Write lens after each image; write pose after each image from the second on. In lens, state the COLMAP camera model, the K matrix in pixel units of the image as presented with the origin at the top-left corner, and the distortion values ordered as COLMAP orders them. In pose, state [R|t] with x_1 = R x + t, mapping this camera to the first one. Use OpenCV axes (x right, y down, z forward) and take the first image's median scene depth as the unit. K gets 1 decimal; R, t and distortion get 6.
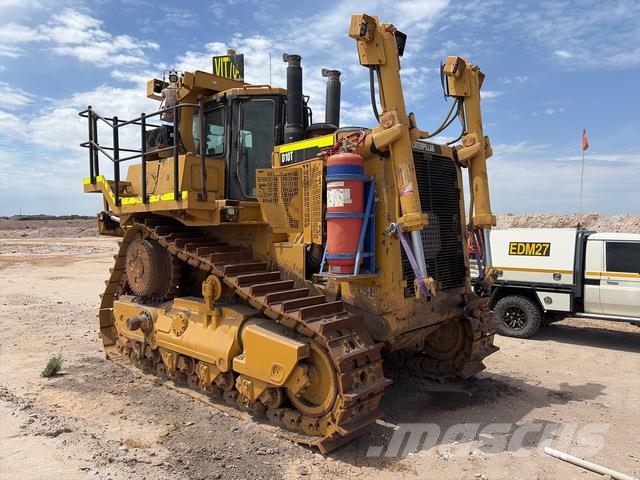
lens RADIAL K [[486.7, 0, 320.0], [0, 486.7, 240.0], [0, 0, 1]] dist [0.046382, -0.061312]
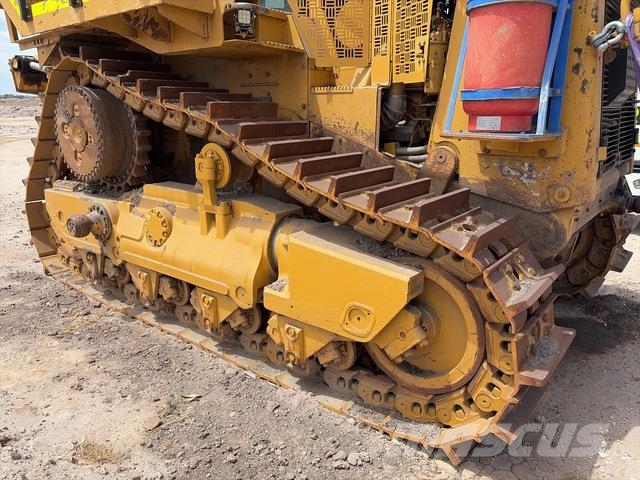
lens RADIAL K [[486.7, 0, 320.0], [0, 486.7, 240.0], [0, 0, 1]] dist [0.046382, -0.061312]
pose [[0.996633, -0.015867, 0.080441, -0.142705], [-0.002940, 0.973550, 0.228457, 0.051093], [-0.081939, -0.227924, 0.970225, 0.412243]]
